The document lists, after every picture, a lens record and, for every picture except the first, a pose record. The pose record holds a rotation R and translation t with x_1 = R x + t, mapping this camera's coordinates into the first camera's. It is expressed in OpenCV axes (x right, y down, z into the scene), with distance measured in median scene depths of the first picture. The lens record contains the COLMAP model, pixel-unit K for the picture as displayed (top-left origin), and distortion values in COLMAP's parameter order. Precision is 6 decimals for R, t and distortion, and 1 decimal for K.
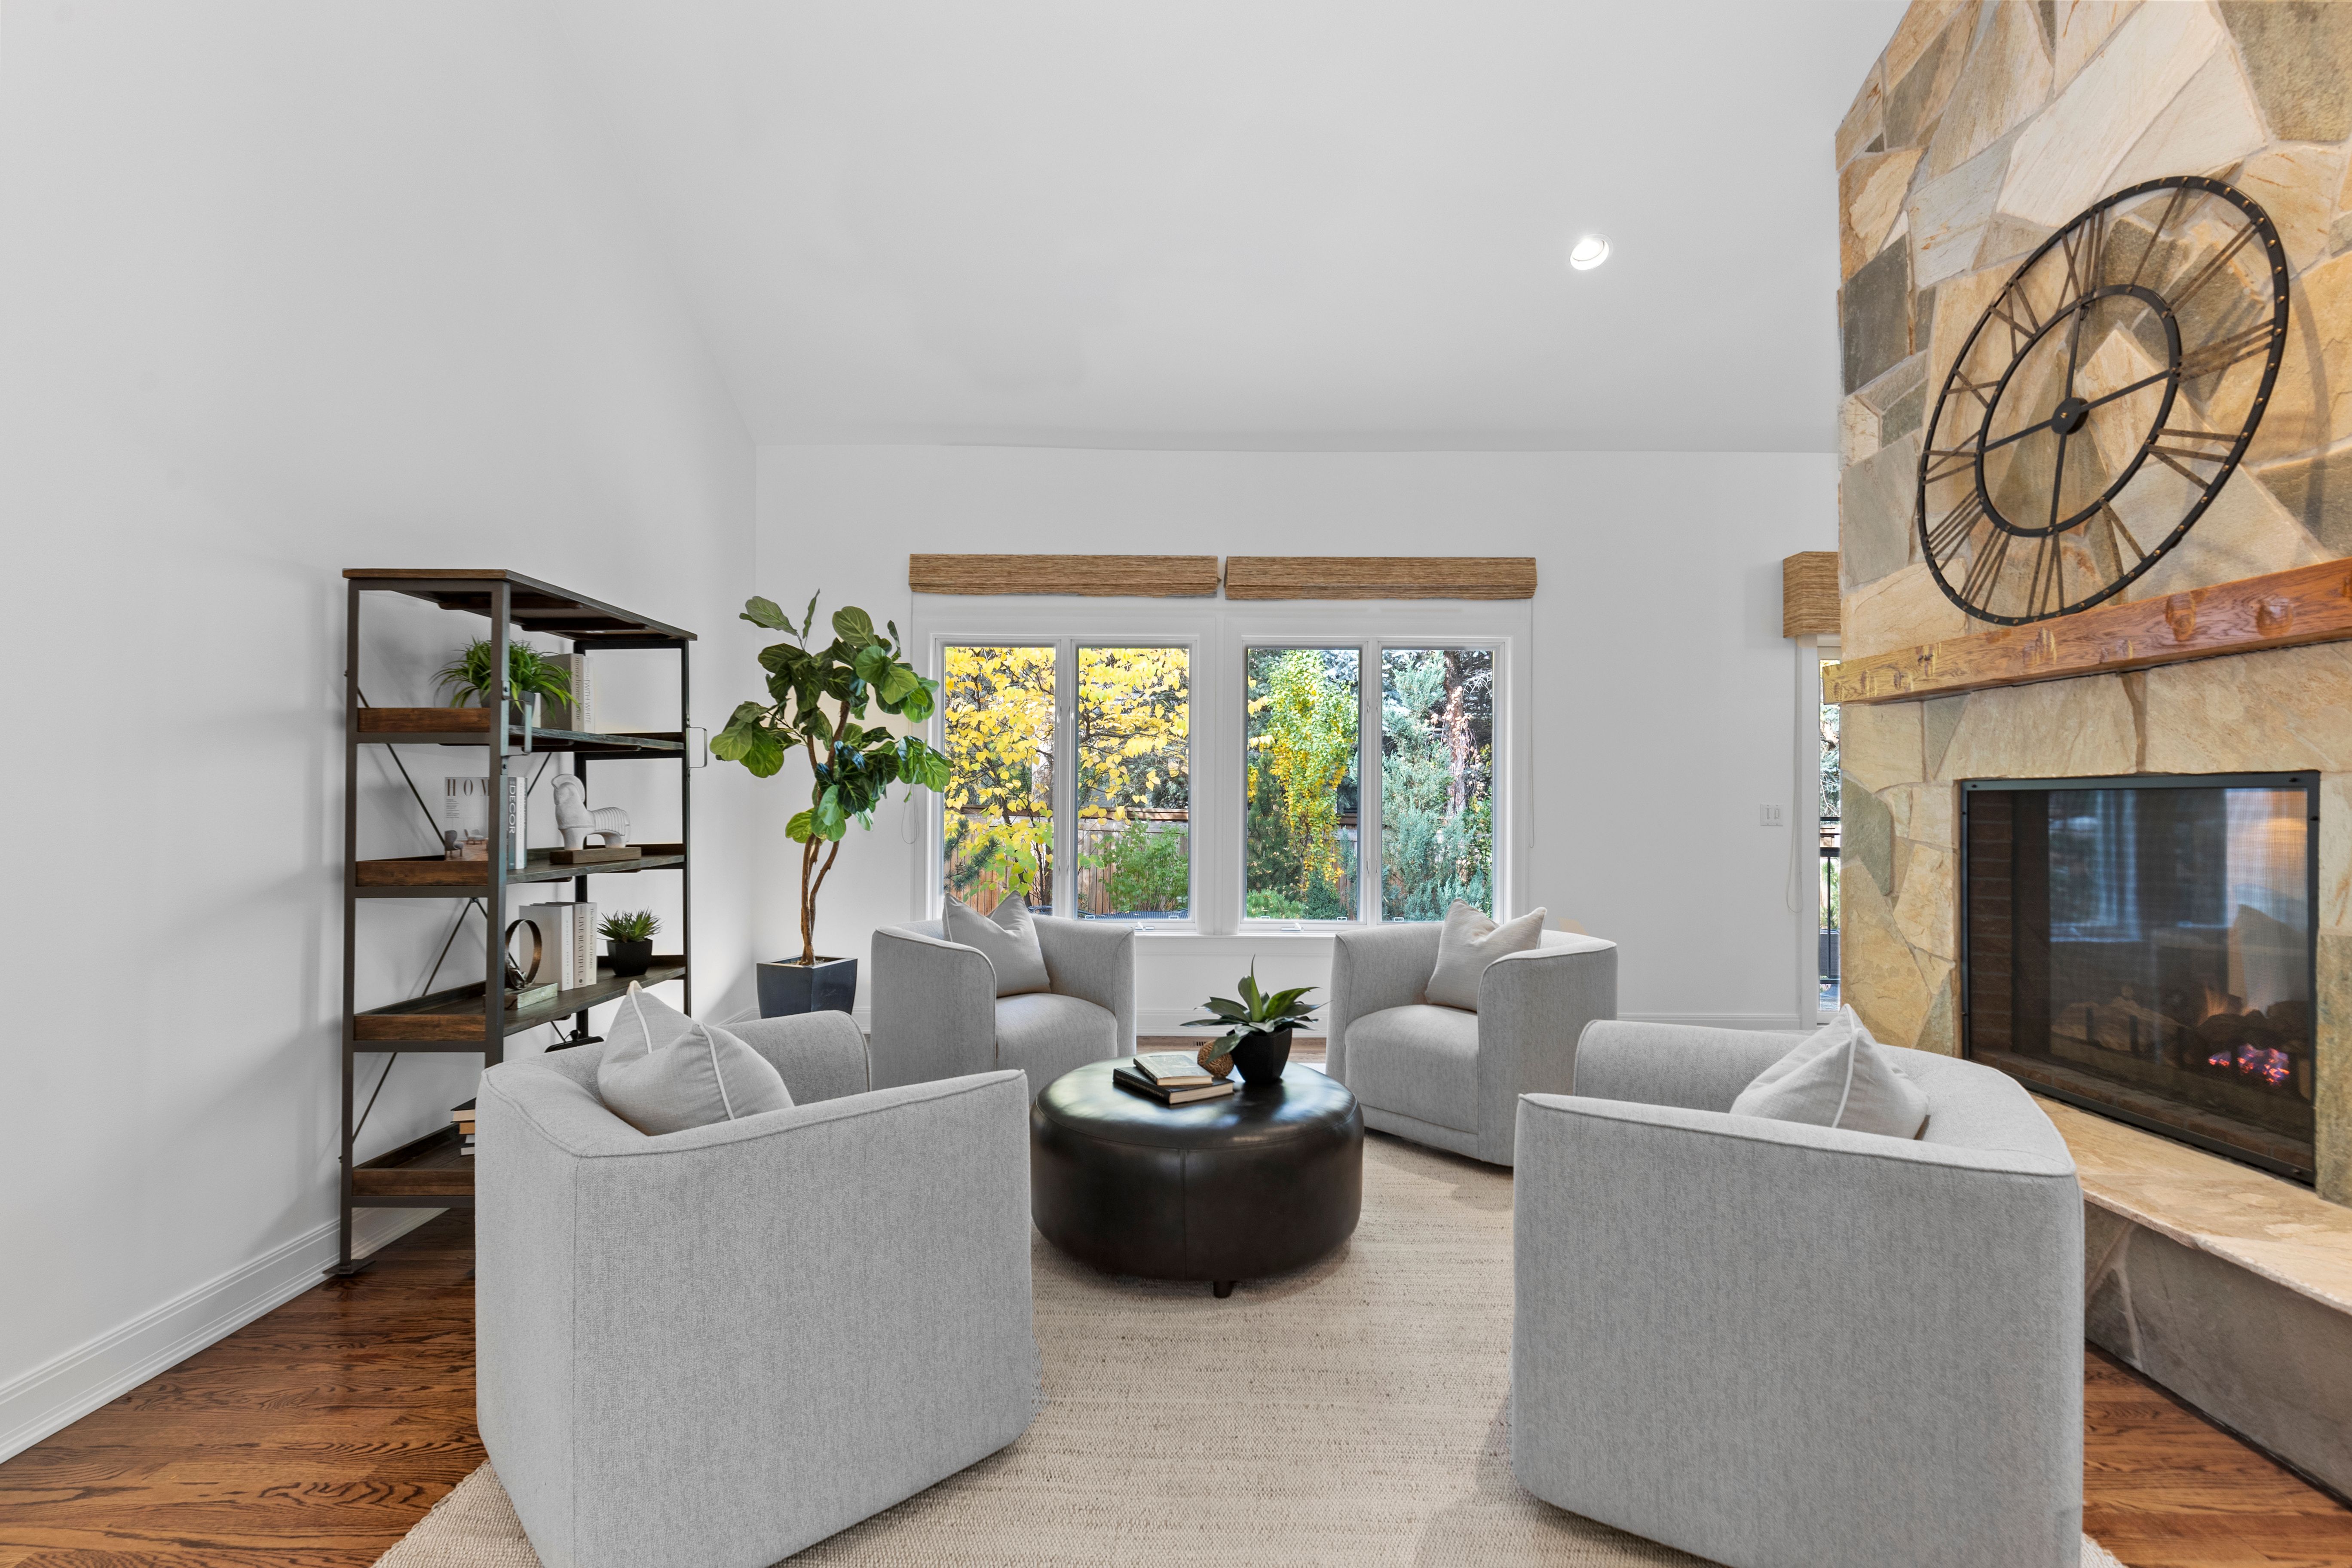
lens RADIAL K [[1053.5, 0, 1178.9], [0, 1053.5, 790.6], [0, 0, 1]] dist [0.006460, -0.001644]
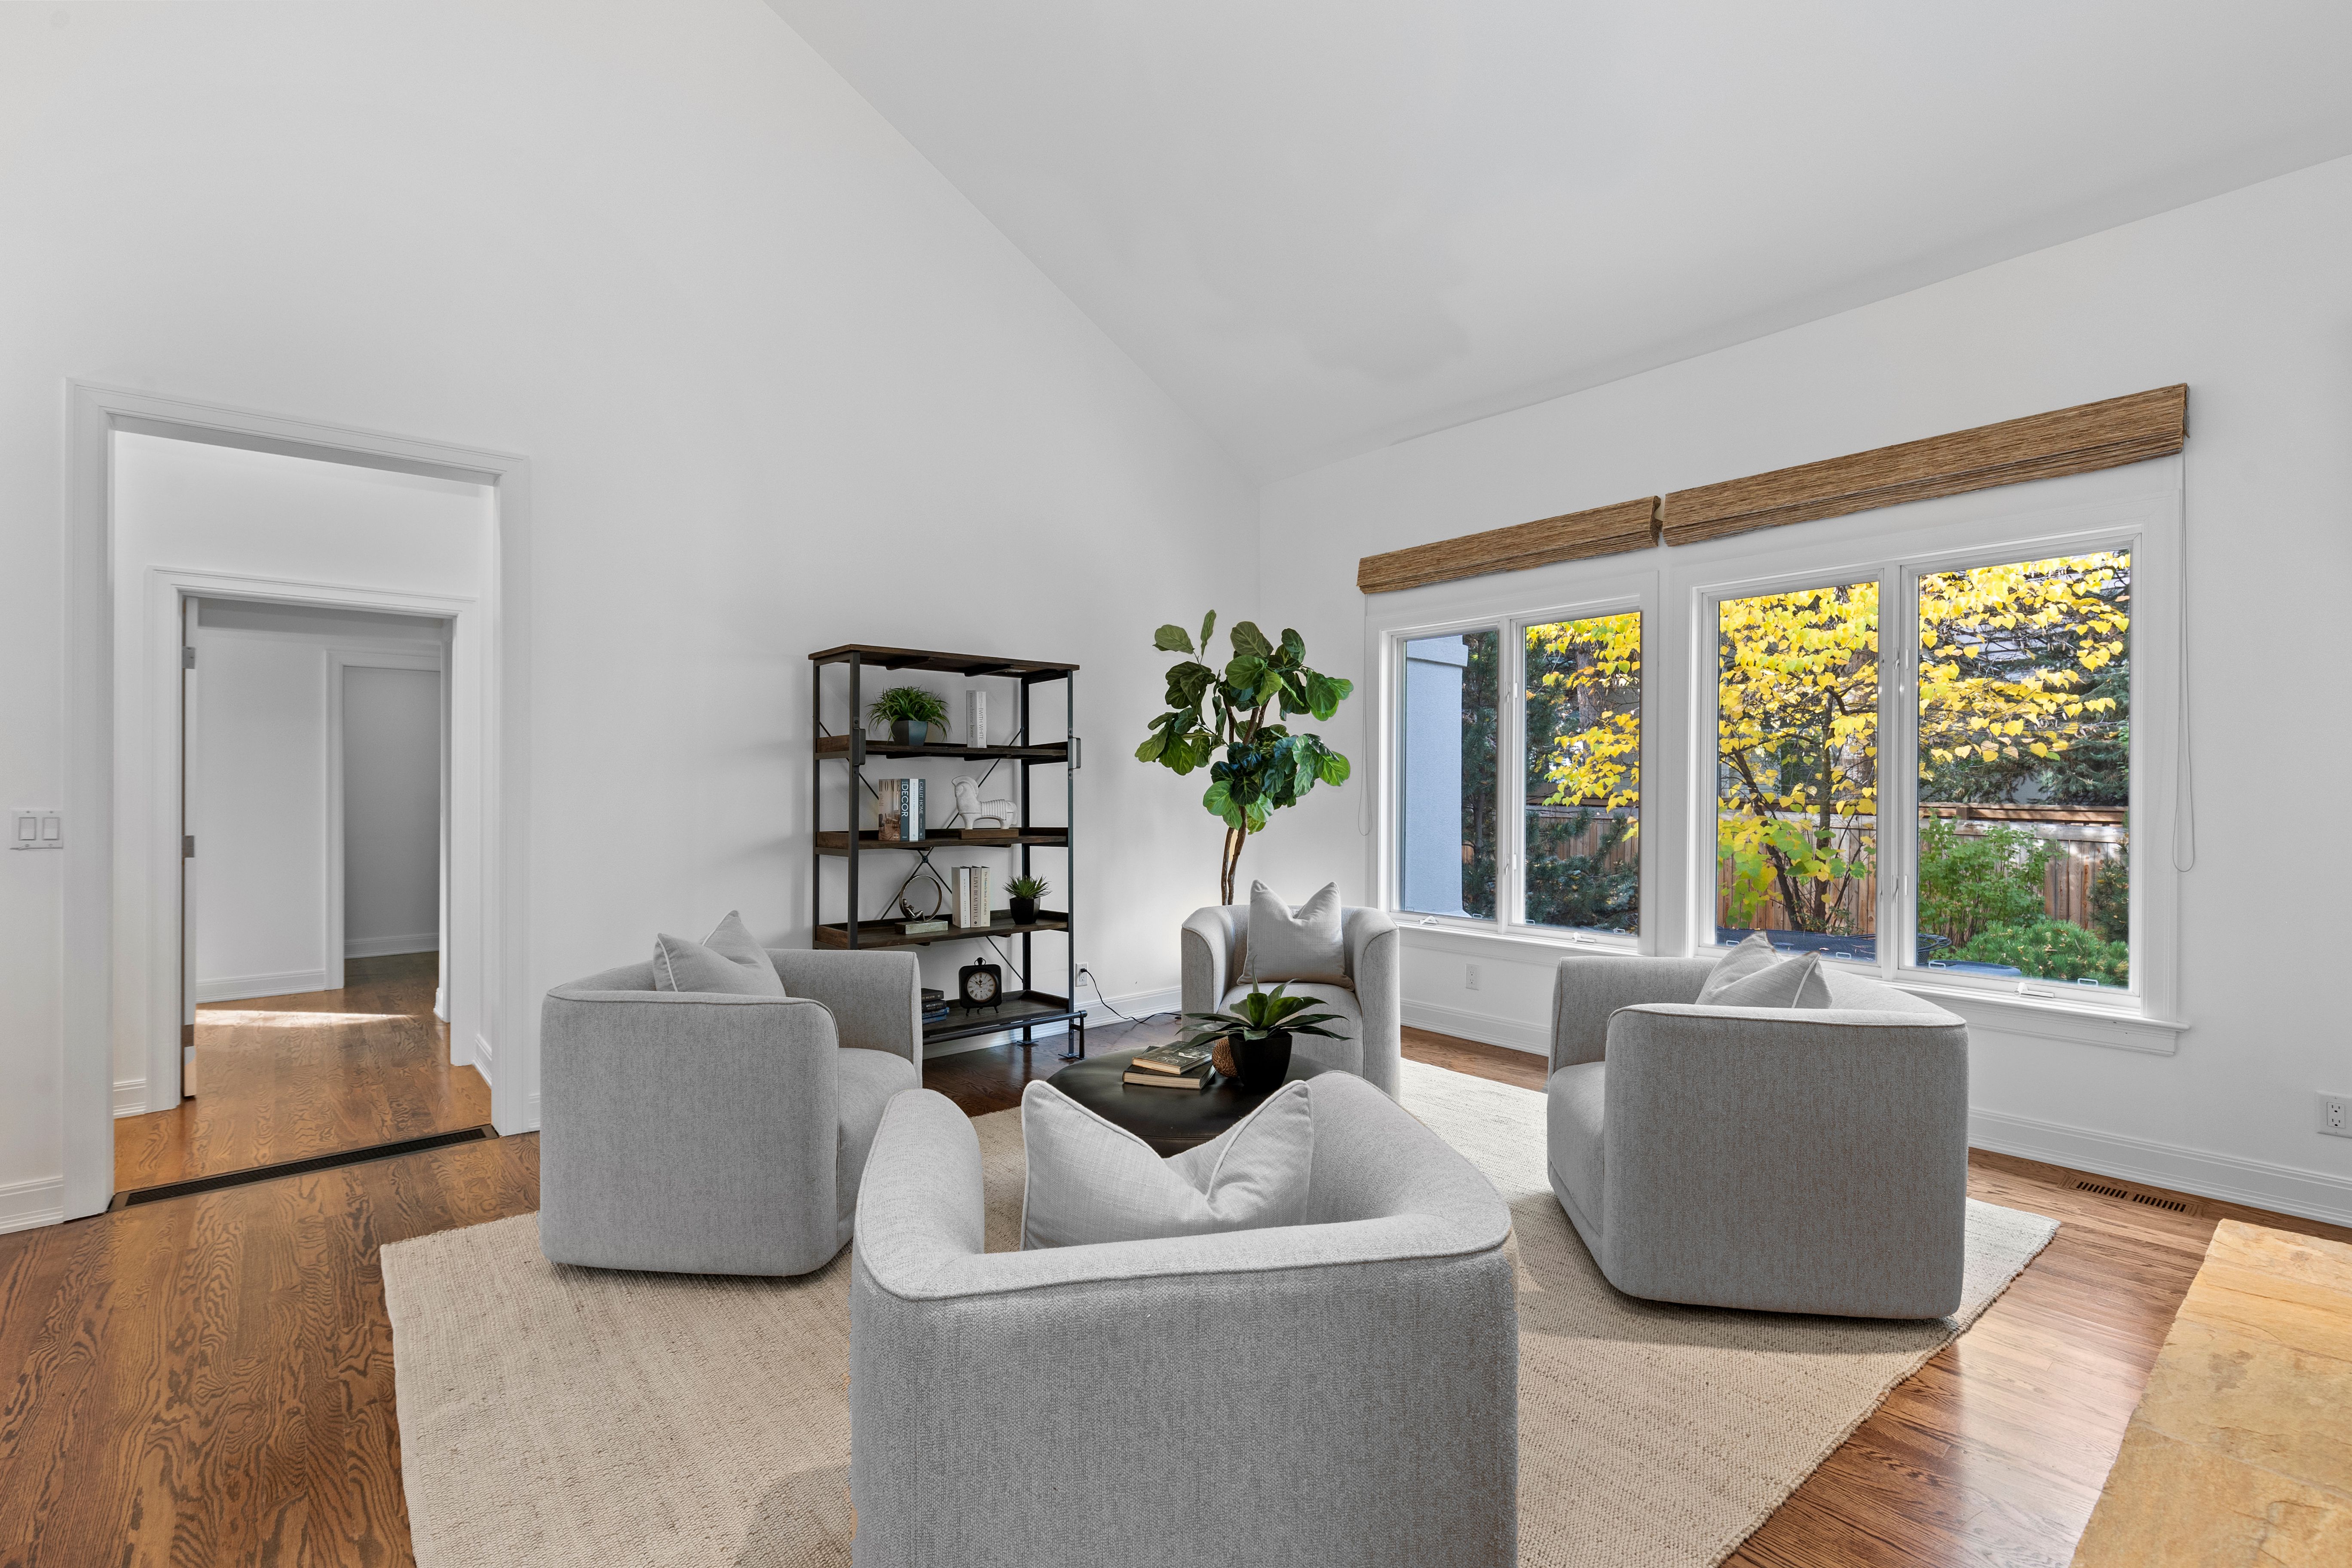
lens RADIAL K [[1053.5, 0, 1184.1], [0, 1053.5, 789.9], [0, 0, 1]] dist [0.006460, -0.001644]
pose [[0.654296, -0.004873, -0.756223, 0.621239], [0.008727, 0.999961, 0.001106, 0.003846], [0.756188, -0.007323, 0.654314, 0.269732]]
